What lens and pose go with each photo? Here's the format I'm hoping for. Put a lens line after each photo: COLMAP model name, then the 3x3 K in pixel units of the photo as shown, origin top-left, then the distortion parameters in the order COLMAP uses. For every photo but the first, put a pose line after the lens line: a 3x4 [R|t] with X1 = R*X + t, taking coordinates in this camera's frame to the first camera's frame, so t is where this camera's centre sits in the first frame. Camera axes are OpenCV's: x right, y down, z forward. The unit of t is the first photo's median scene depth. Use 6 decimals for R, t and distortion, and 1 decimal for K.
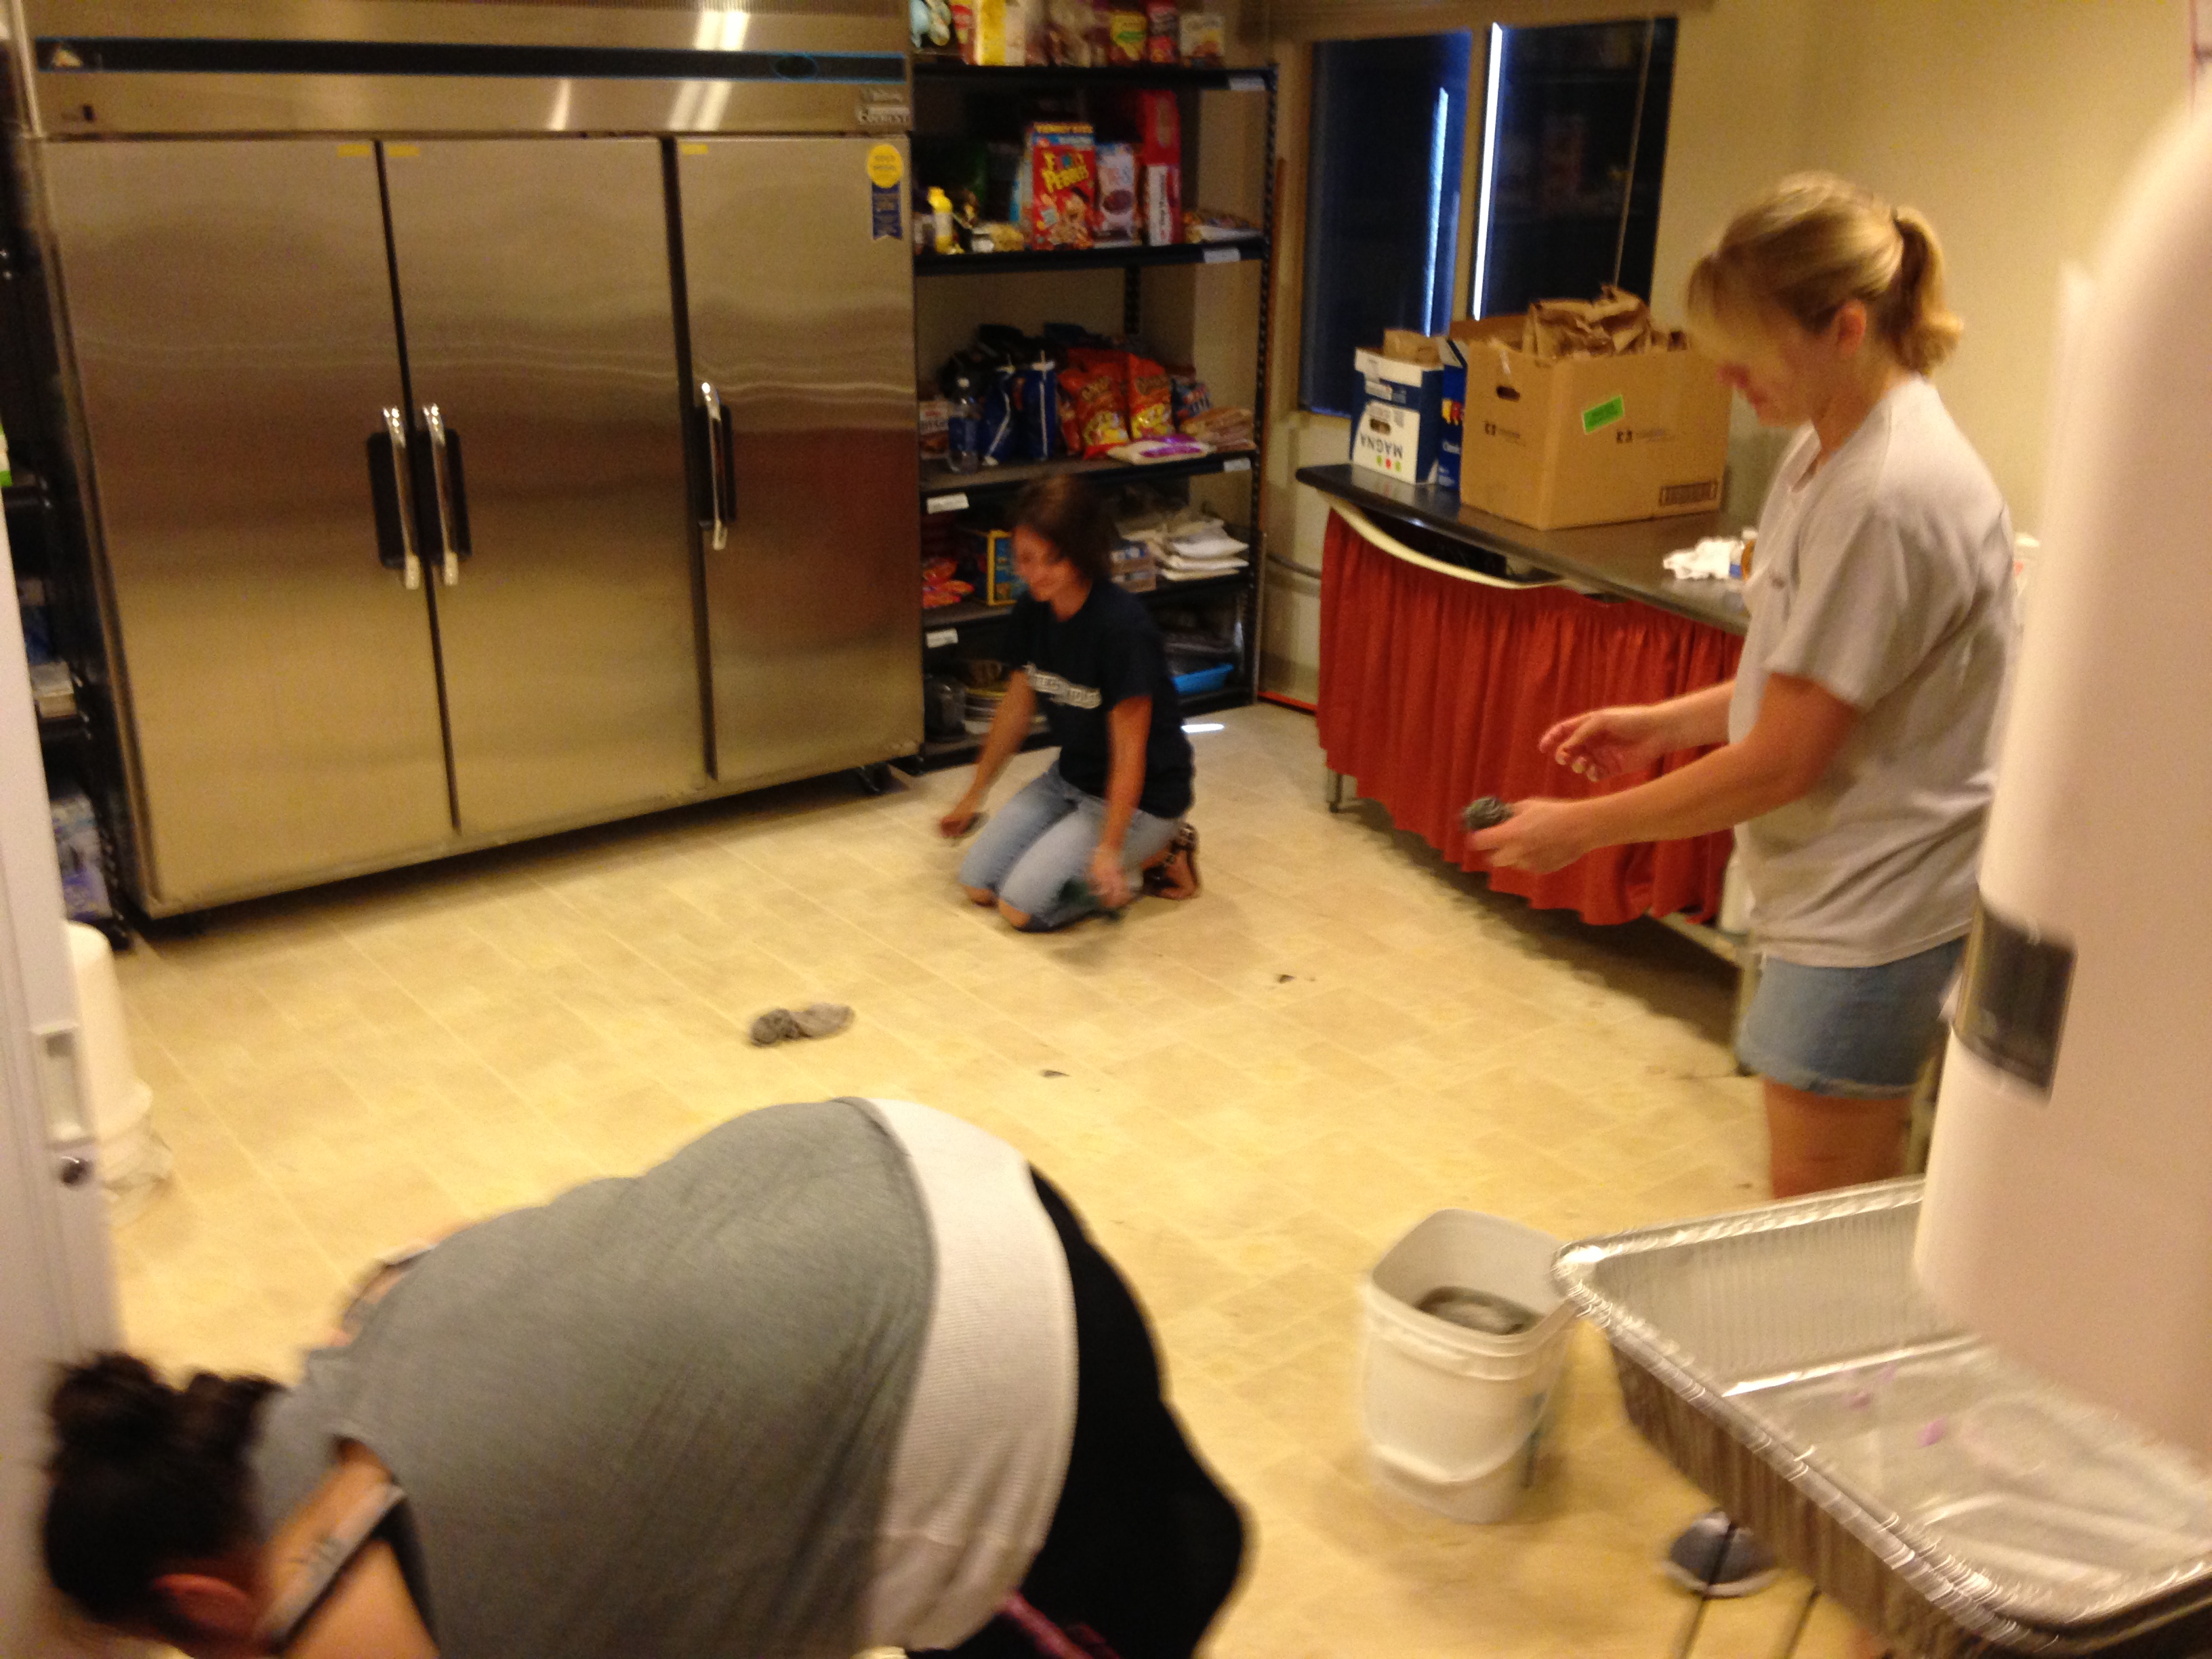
lens RADIAL K [[2083.9, 0, 1098.0], [0, 2083.9, 829.1], [0, 0, 1]] dist [0.122108, 0.000000]
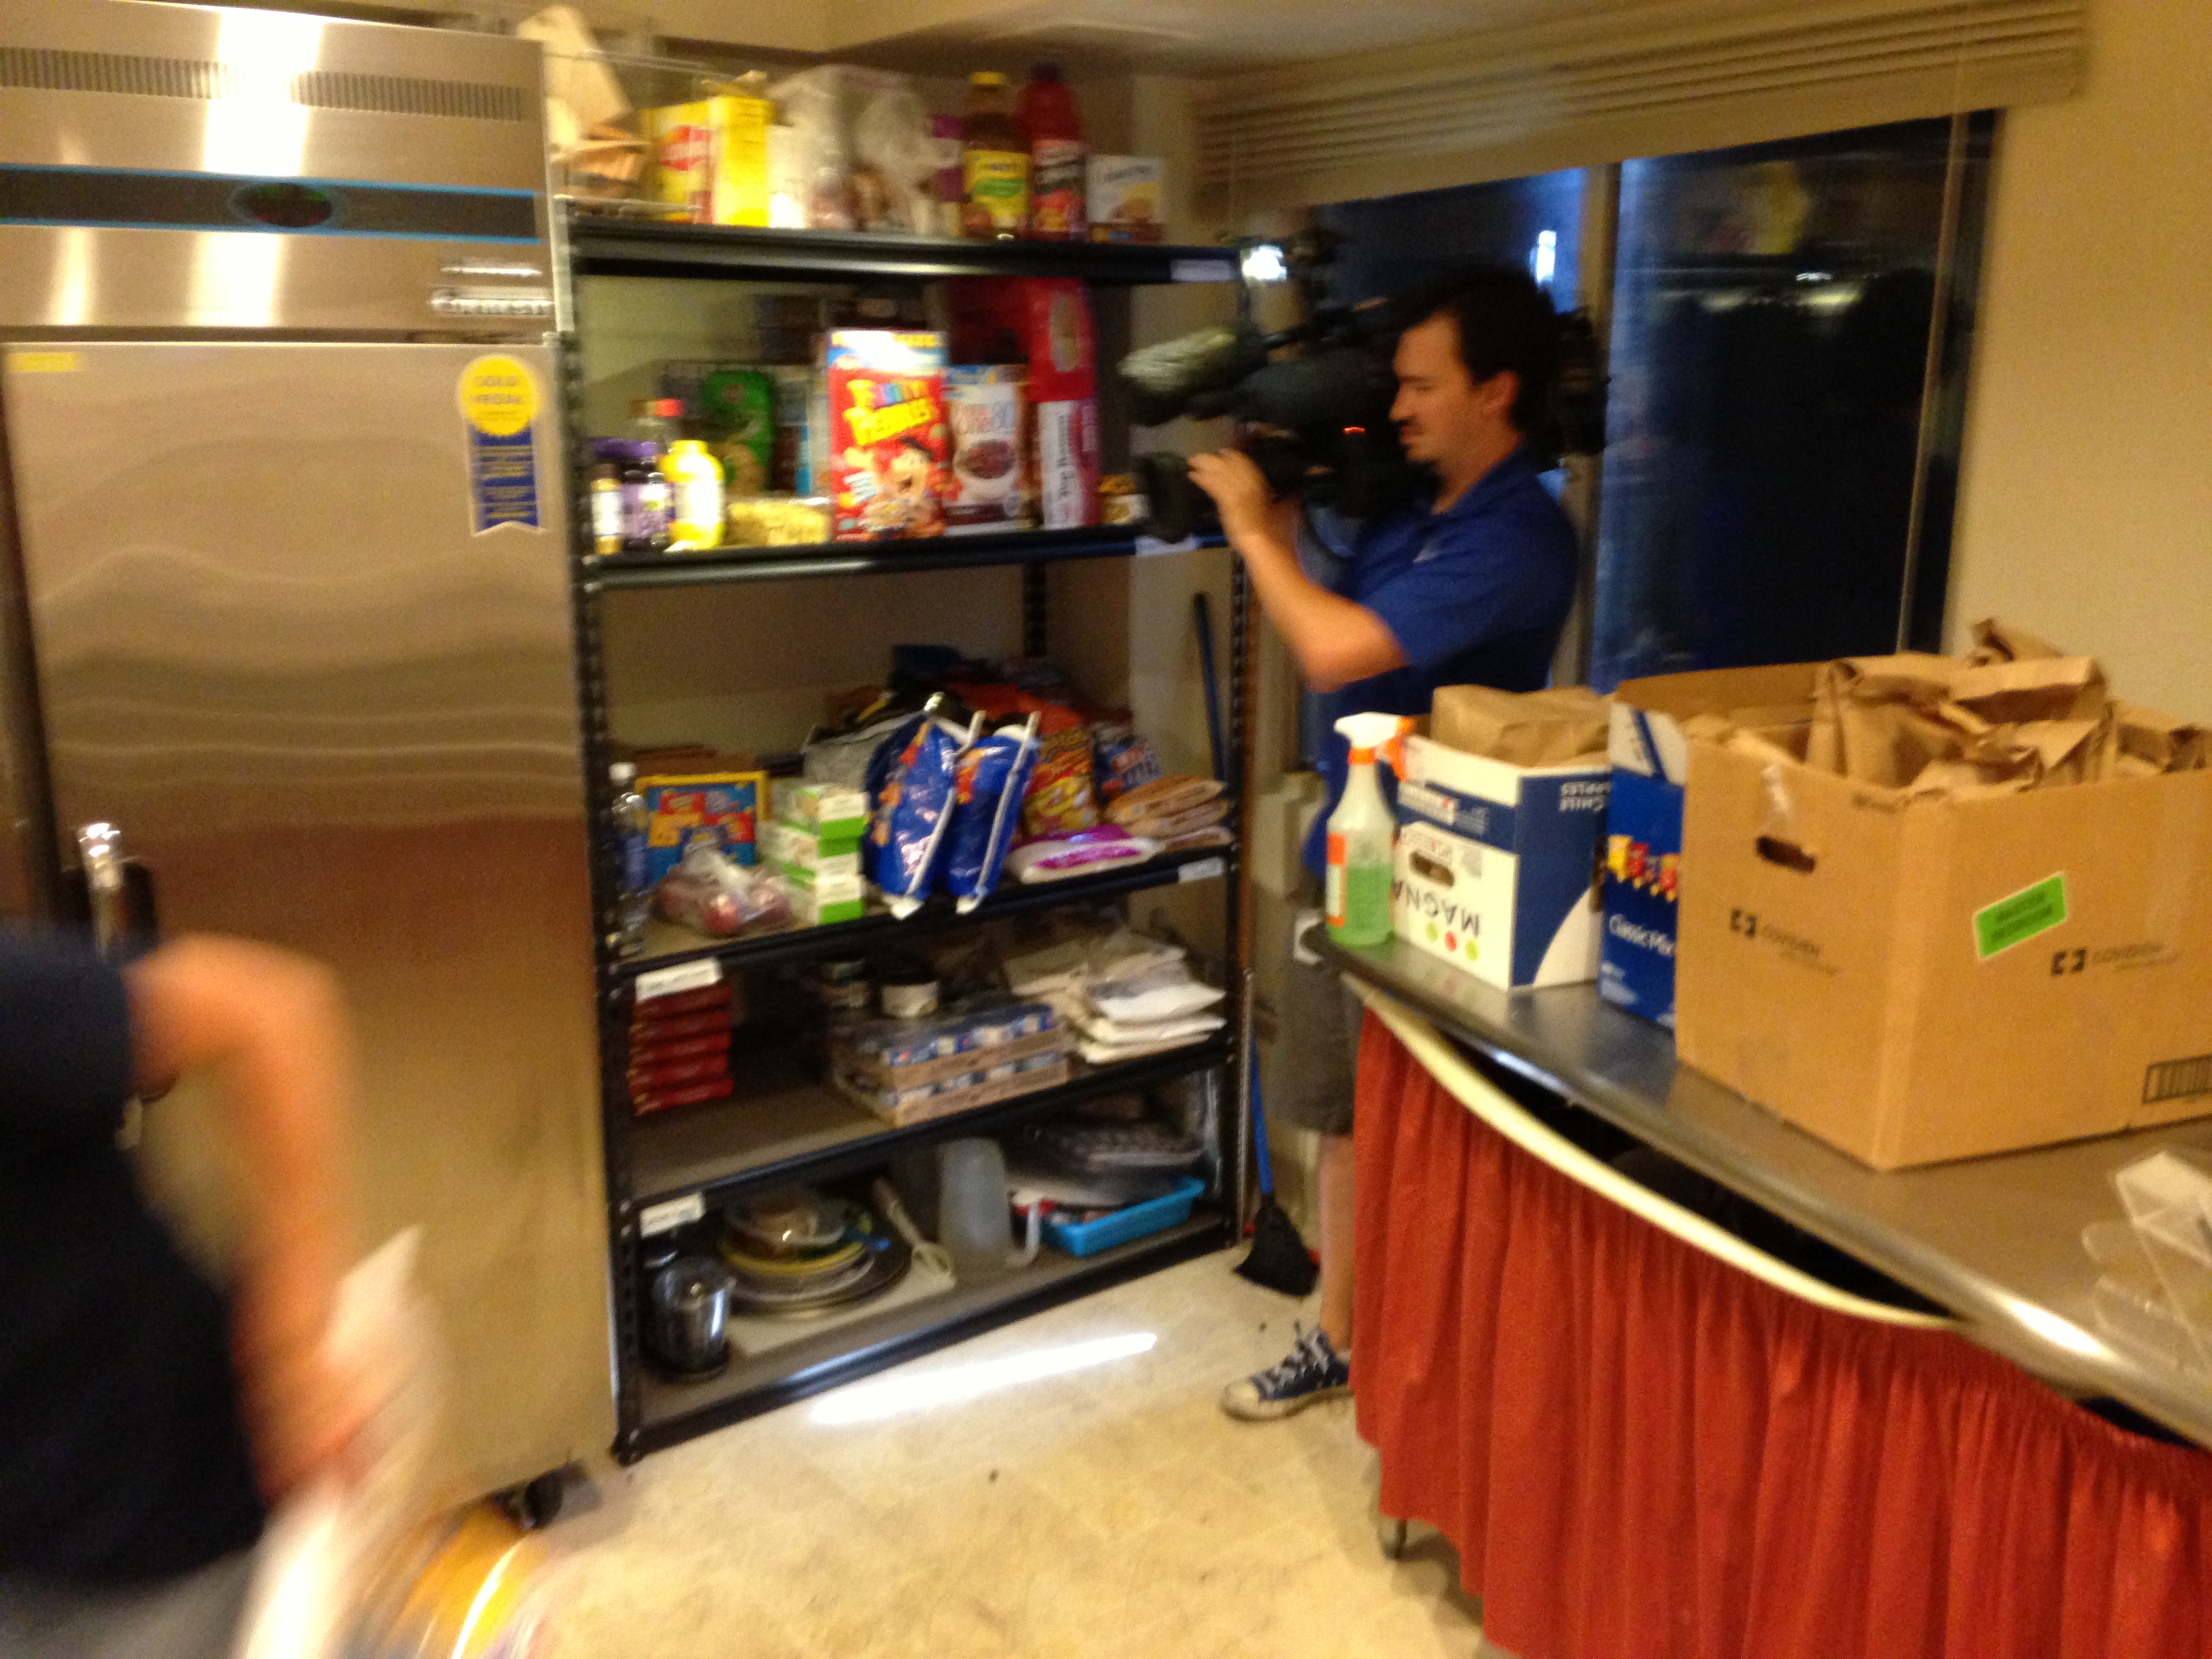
lens RADIAL K [[2083.9, 0, 1037.4], [0, 2083.9, 824.0], [0, 0, 1]] dist [0.122108, 0.000000]
pose [[0.999606, -0.006477, -0.027306, 0.038965], [0.003163, 0.992804, -0.119709, -0.126582], [0.027885, 0.119576, 0.992433, 0.431551]]
